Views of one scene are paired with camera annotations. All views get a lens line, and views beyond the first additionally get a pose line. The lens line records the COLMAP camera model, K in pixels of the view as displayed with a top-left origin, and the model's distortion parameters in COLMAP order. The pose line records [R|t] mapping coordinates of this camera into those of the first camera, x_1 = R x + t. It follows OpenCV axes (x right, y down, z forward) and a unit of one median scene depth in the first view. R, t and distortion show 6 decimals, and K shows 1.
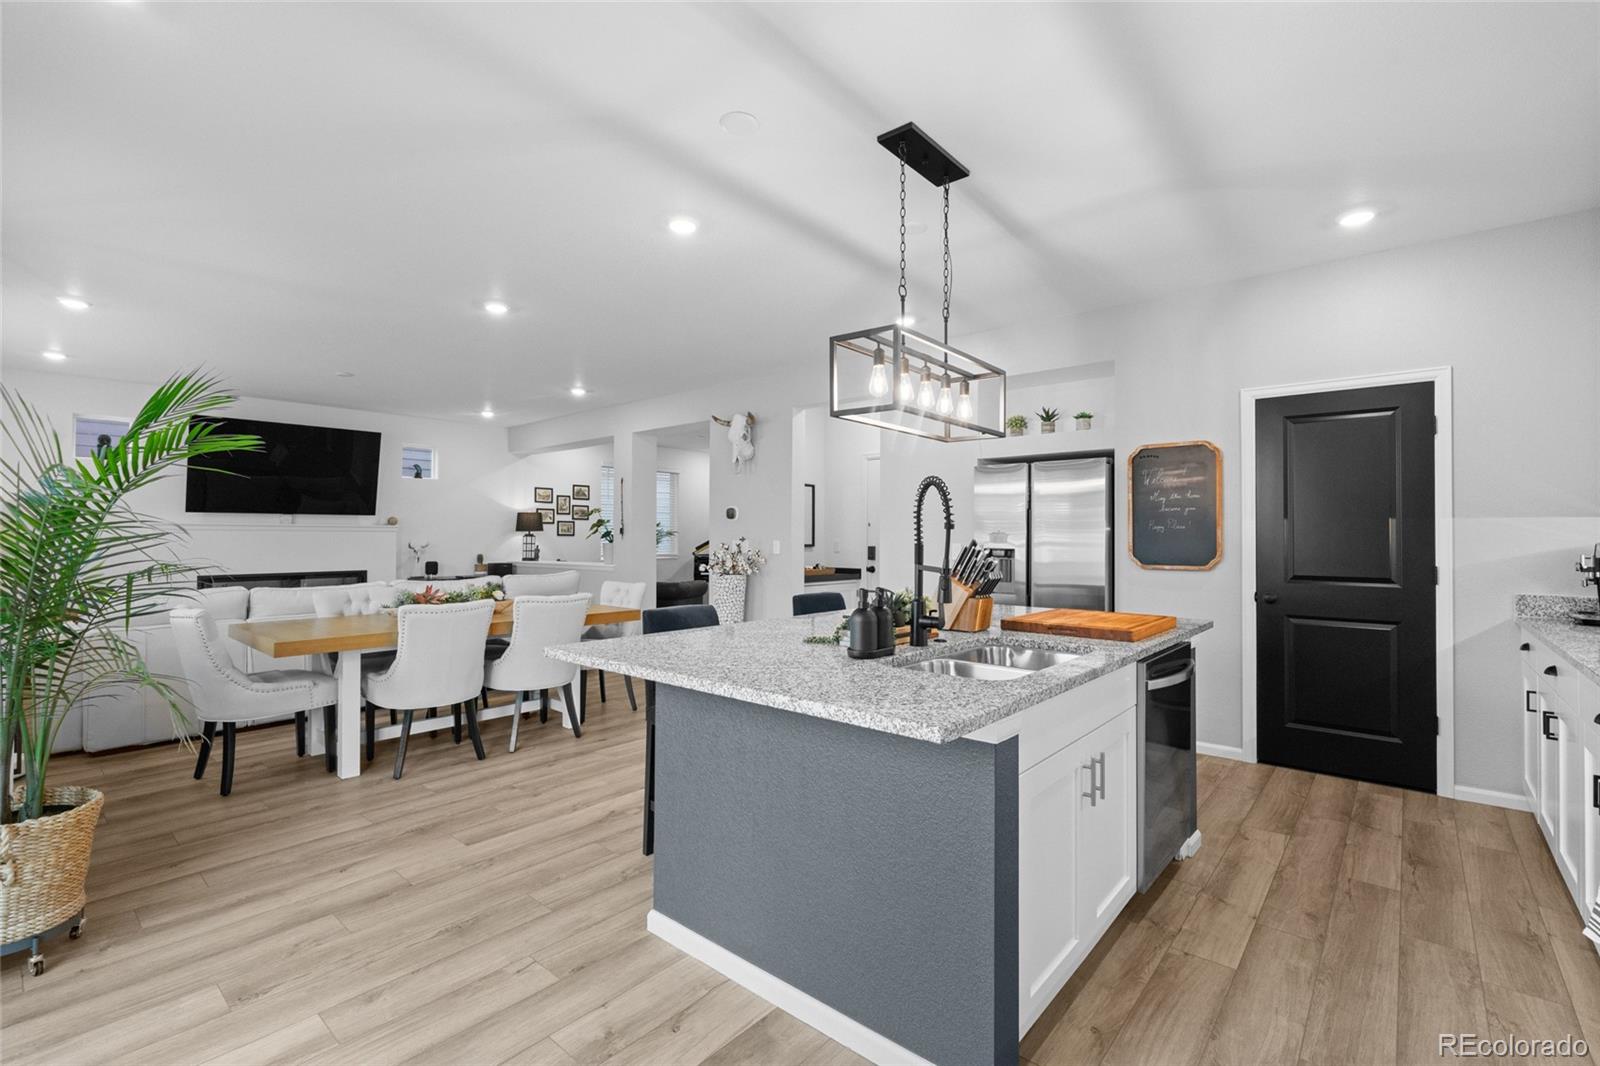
lens RADIAL K [[708.1, 0, 799.5], [0, 708.1, 524.5], [0, 0, 1]] dist [-0.006276, 0.000607]
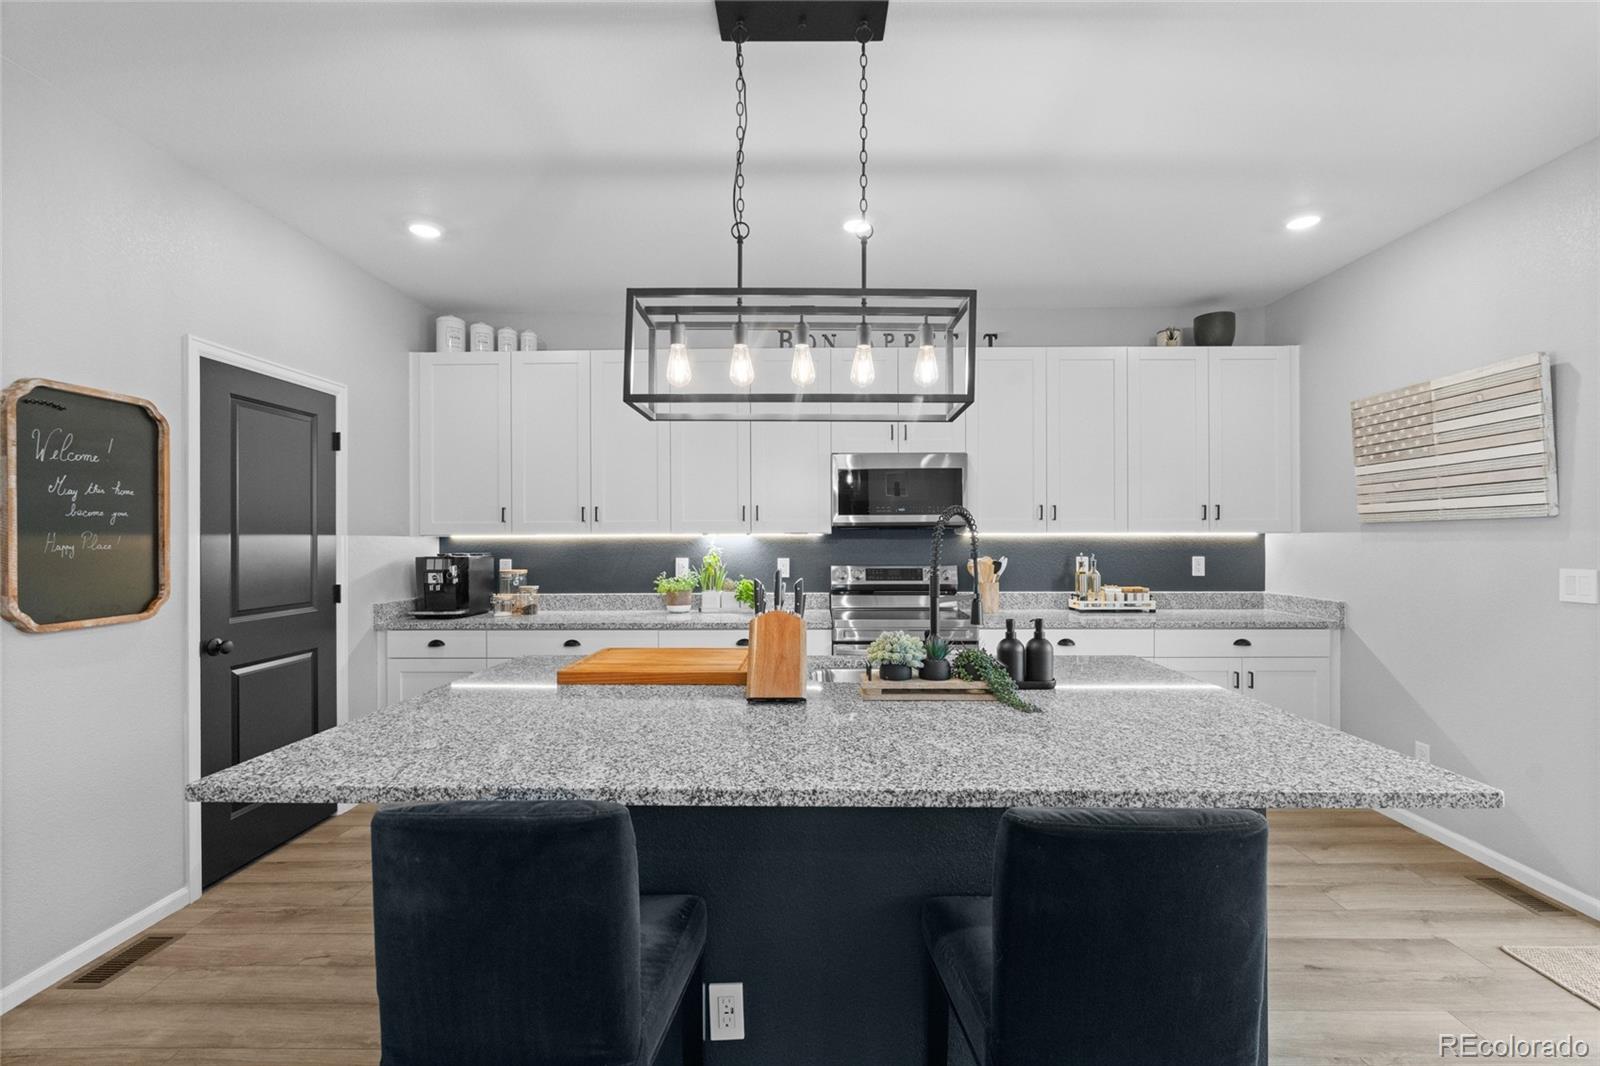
lens RADIAL K [[708.1, 0, 807.6], [0, 708.1, 523.7], [0, 0, 1]] dist [-0.006276, 0.000607]
pose [[-0.642762, 0.011236, 0.765983, -0.155331], [-0.012323, 0.999611, -0.025004, -0.004964], [-0.765967, -0.025511, -0.642374, 0.619083]]
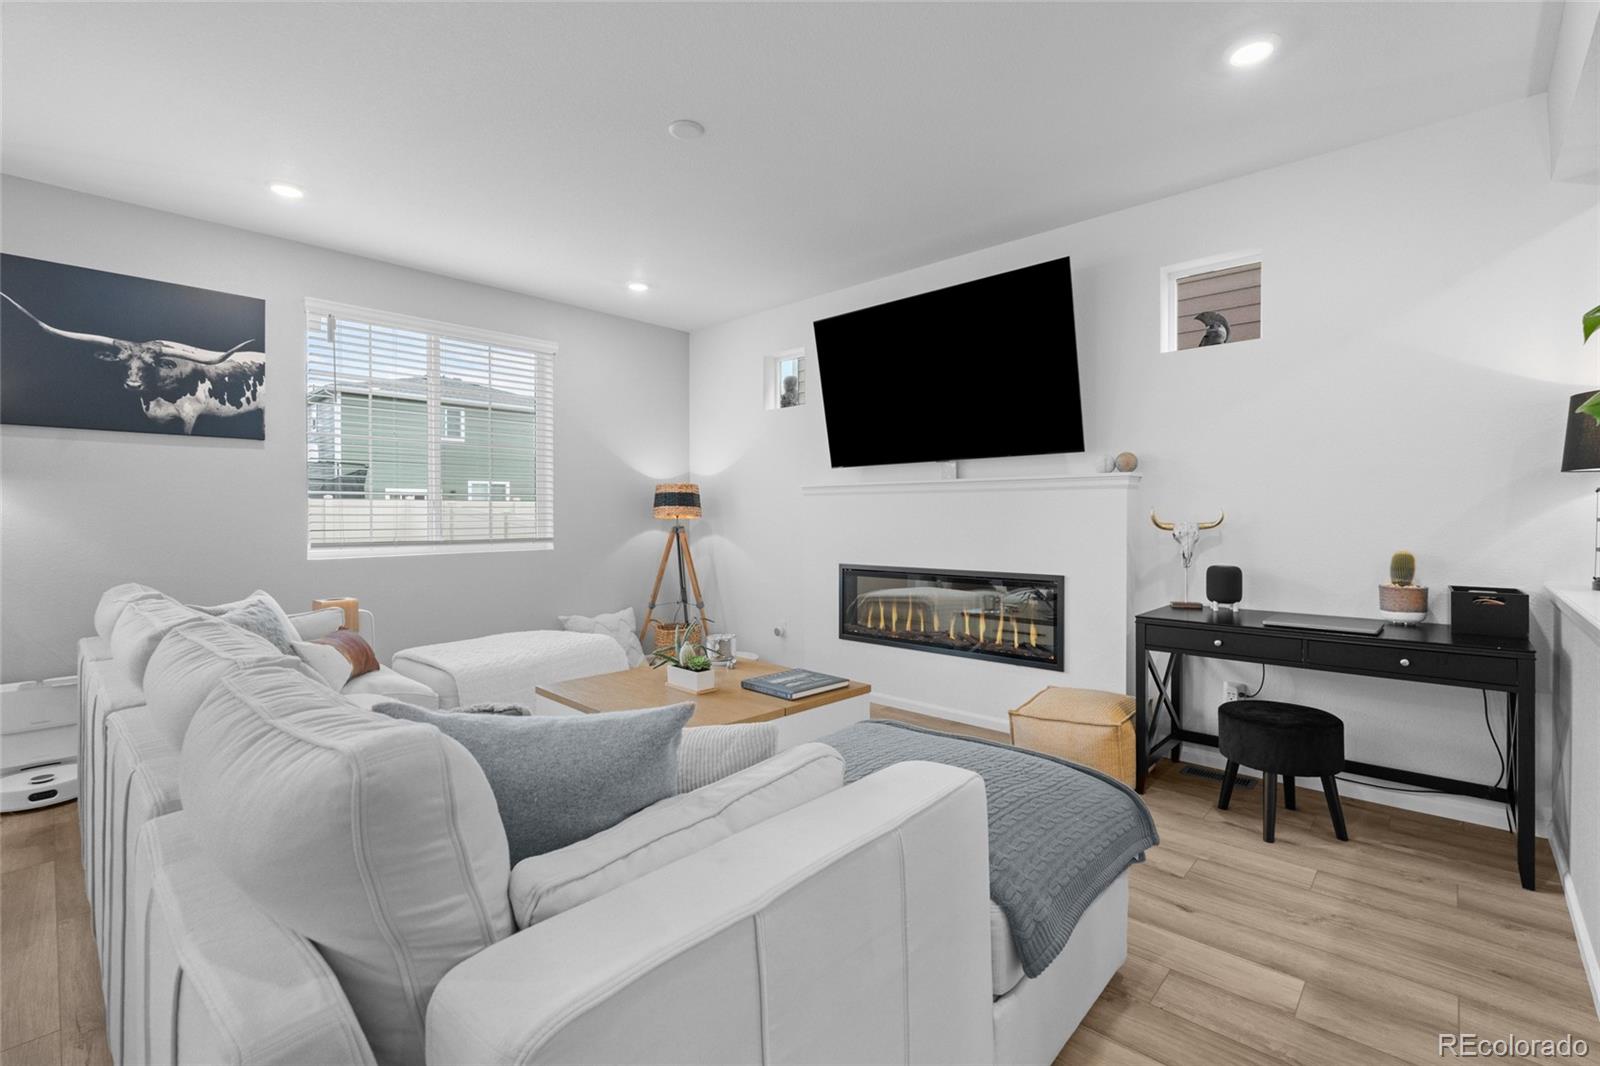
lens RADIAL K [[708.1, 0, 804.9], [0, 708.1, 519.3], [0, 0, 1]] dist [-0.006276, 0.000607]
pose [[-0.026650, 0.006528, -0.999624, -0.210033], [0.022208, 0.999736, 0.005937, 0.029157], [0.999398, -0.022042, -0.026787, 1.107176]]
